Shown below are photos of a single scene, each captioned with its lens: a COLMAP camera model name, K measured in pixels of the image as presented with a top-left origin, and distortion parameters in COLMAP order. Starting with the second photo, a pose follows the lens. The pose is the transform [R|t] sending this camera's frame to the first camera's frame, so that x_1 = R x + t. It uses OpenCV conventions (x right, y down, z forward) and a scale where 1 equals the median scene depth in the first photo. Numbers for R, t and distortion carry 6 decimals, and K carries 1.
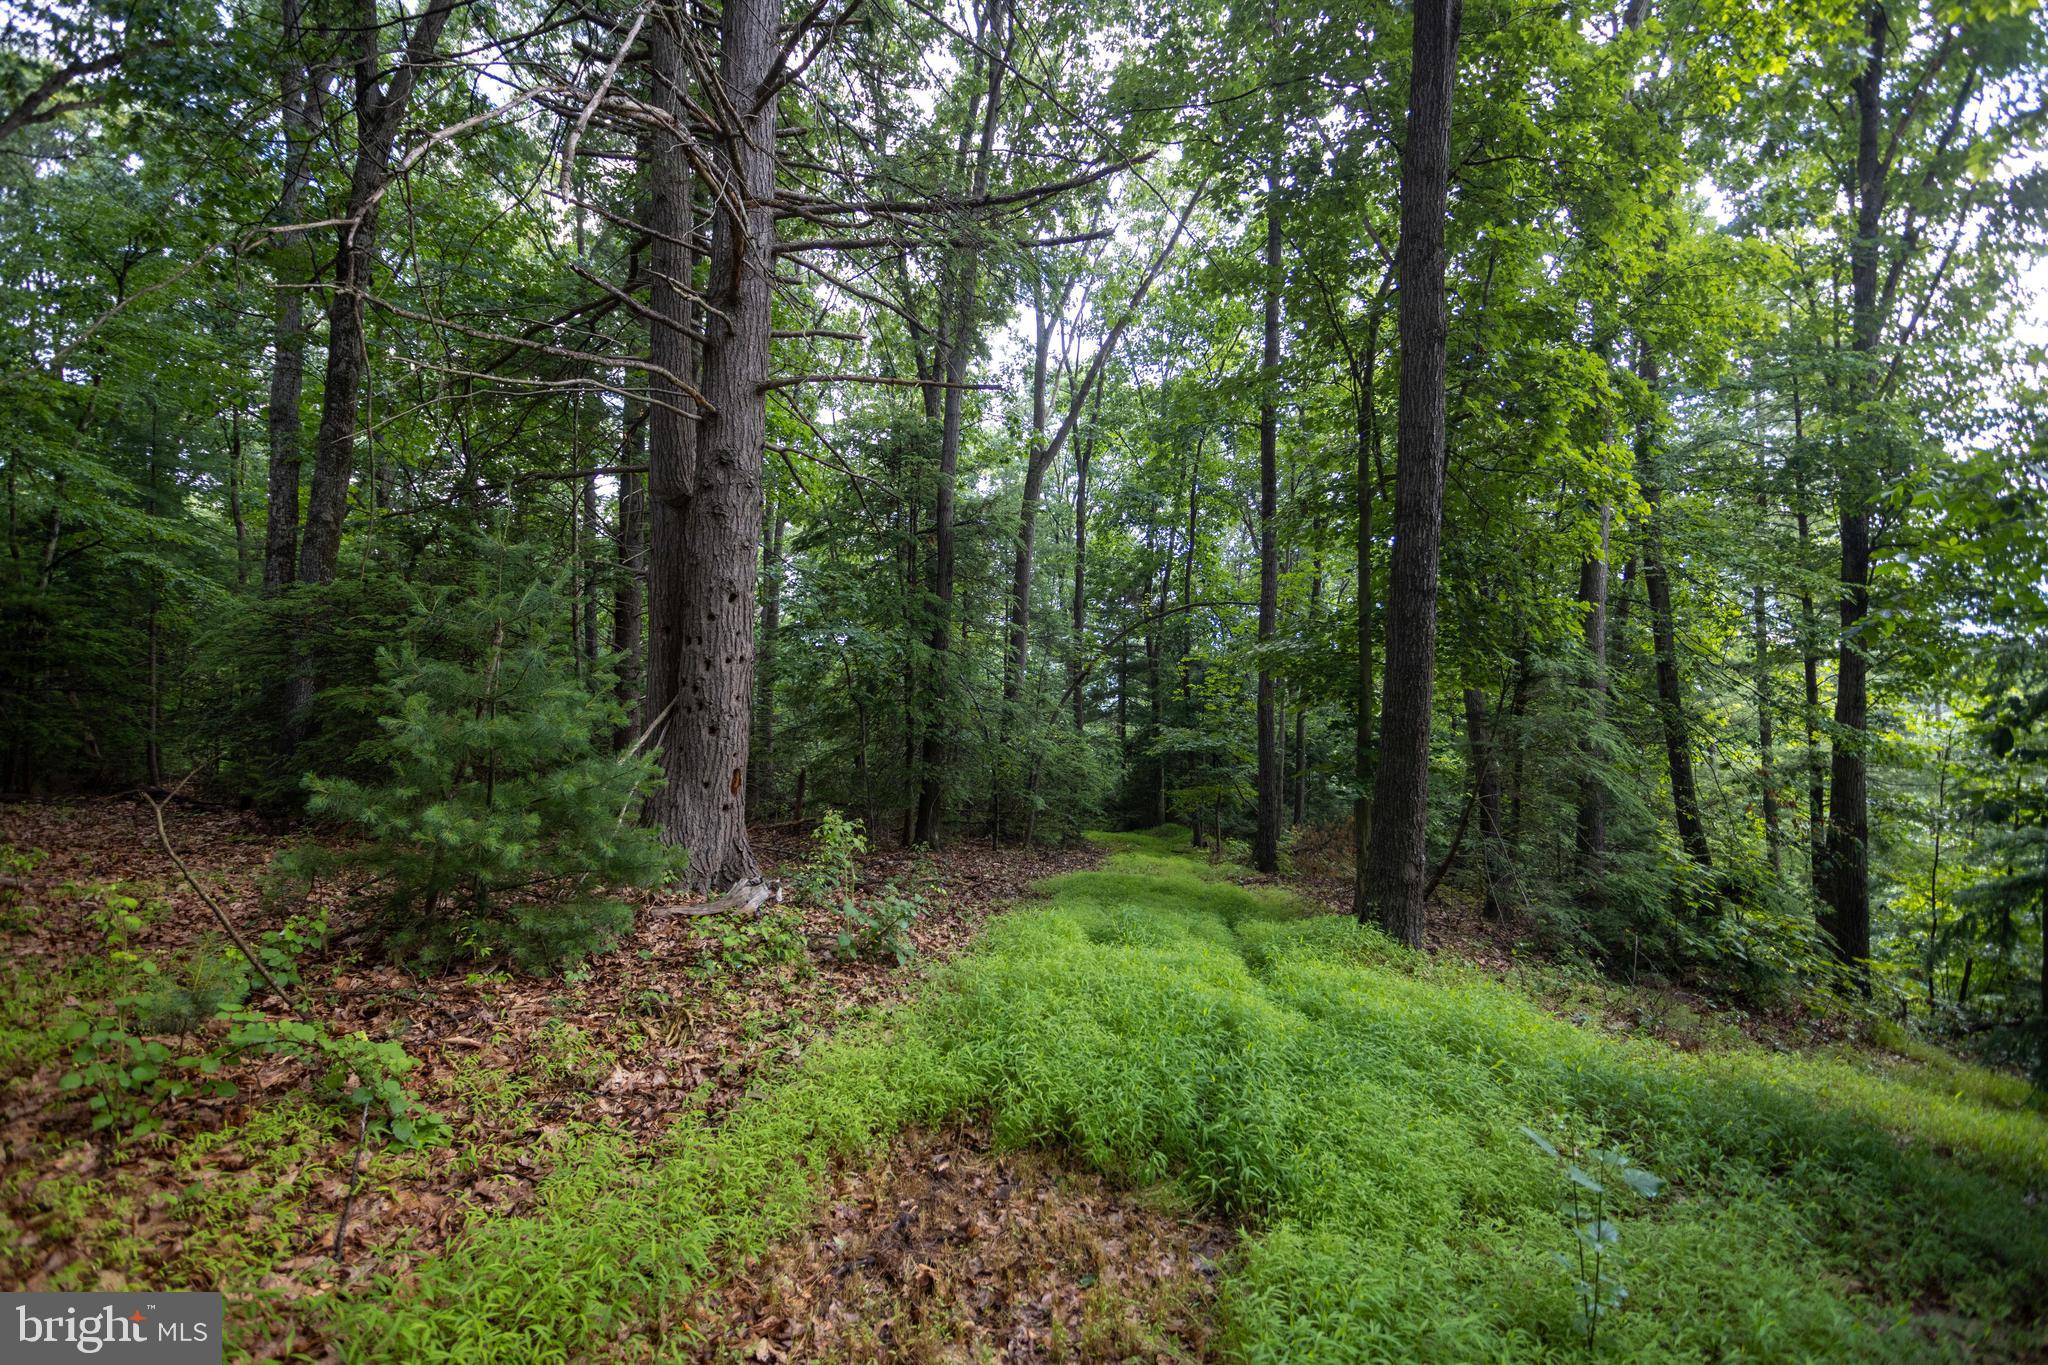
lens RADIAL K [[978.5, 0, 1029.7], [0, 978.5, 670.4], [0, 0, 1]] dist [-0.049549, 0.026506]
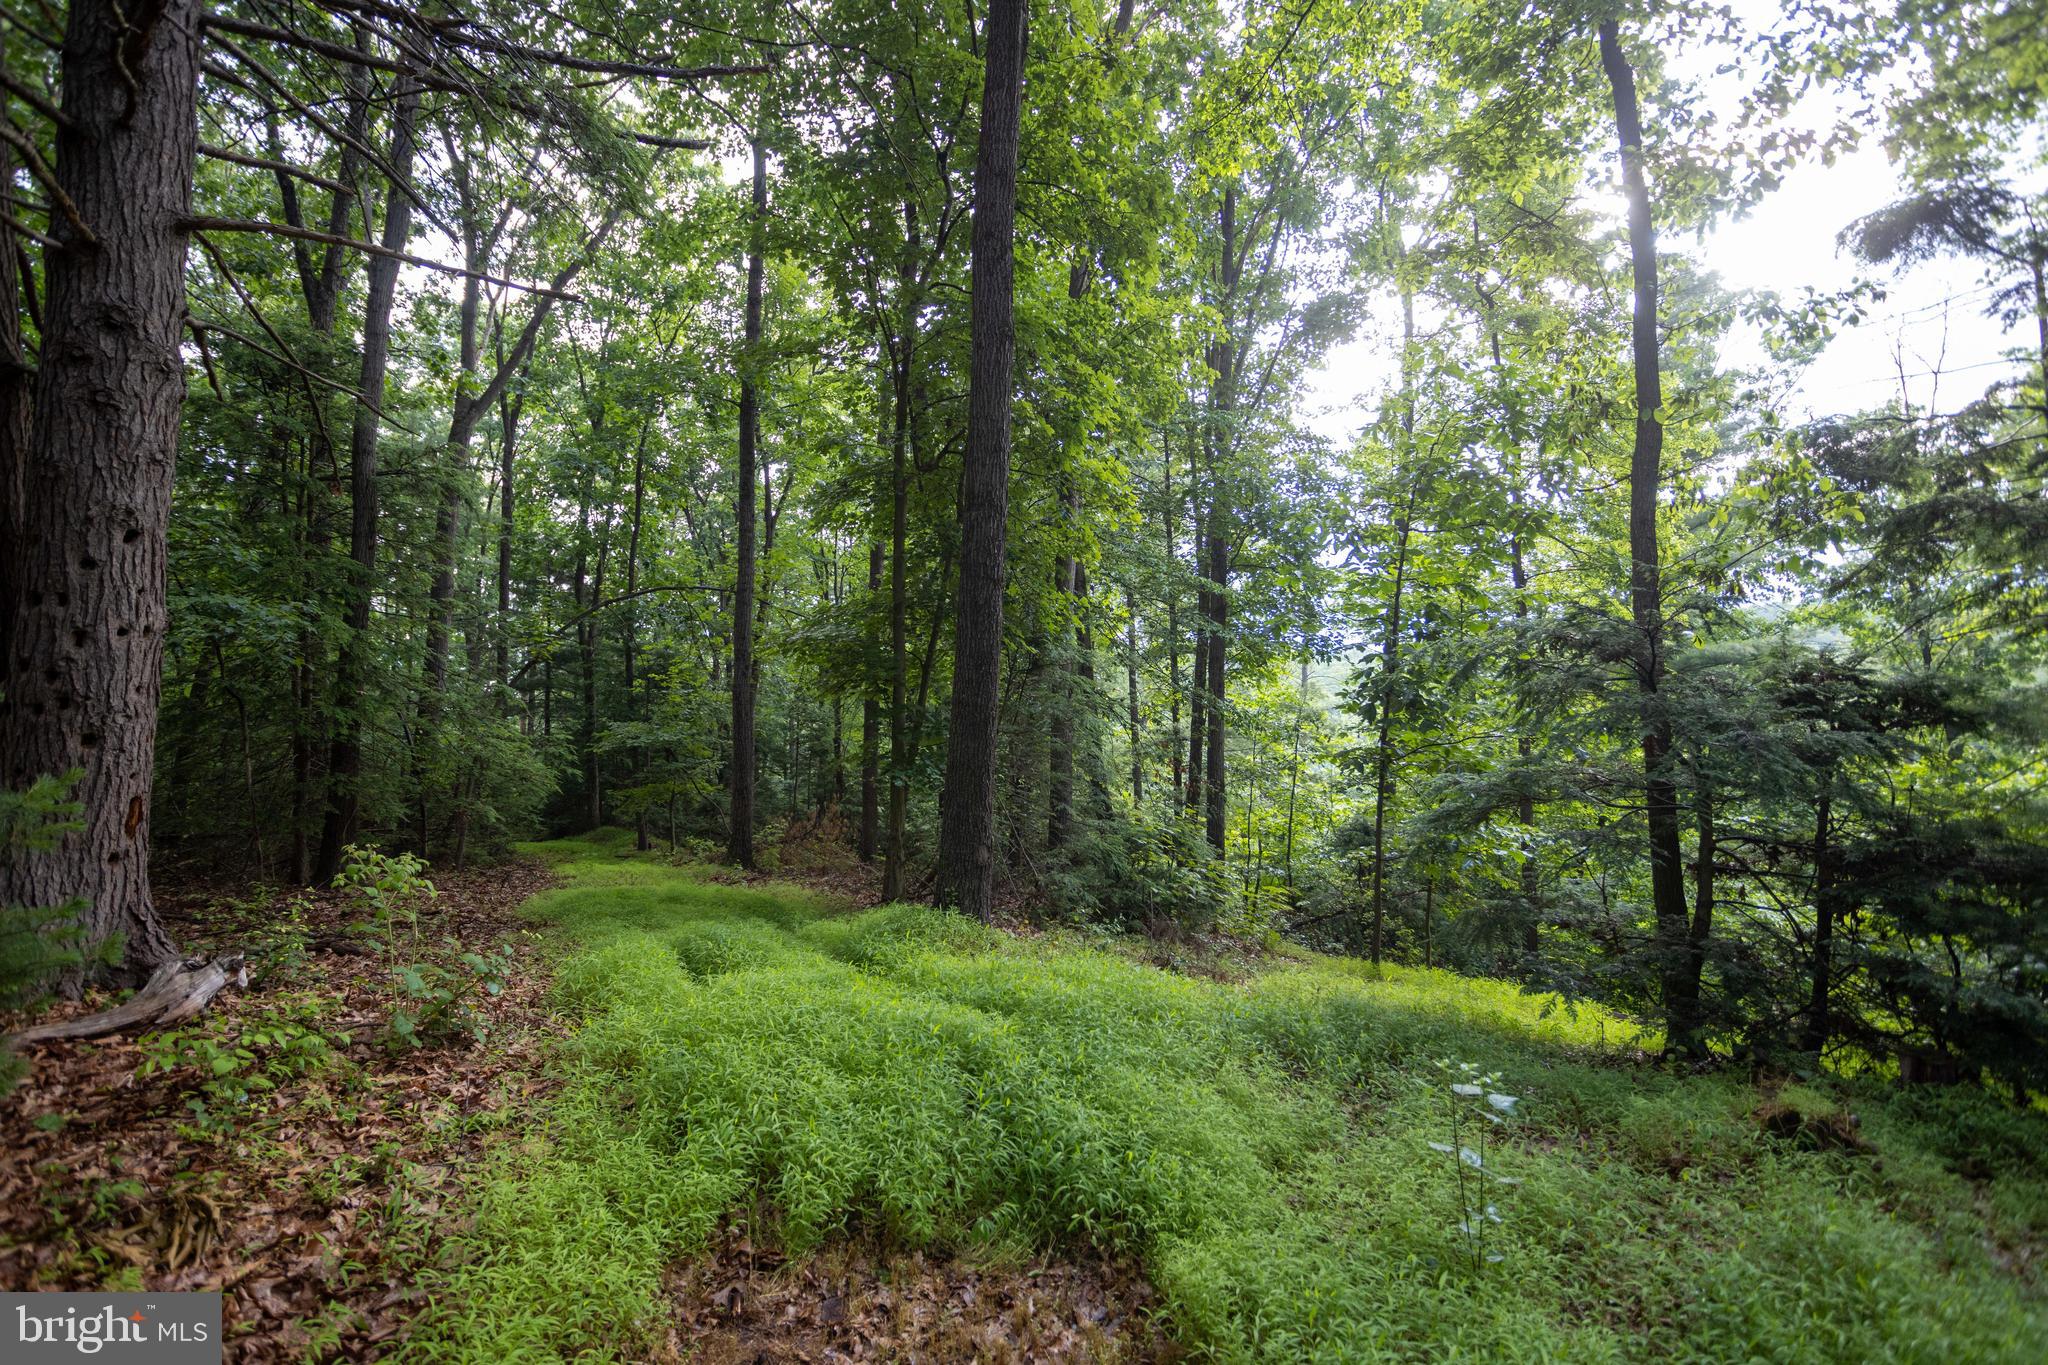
lens RADIAL K [[978.5, 0, 1029.7], [0, 978.5, 670.4], [0, 0, 1]] dist [-0.049549, 0.026506]
pose [[0.834078, 0.001099, 0.551645, -0.104046], [-0.005768, 0.999961, 0.006728, 0.005294], [-0.551616, -0.008794, 0.834052, 0.087476]]
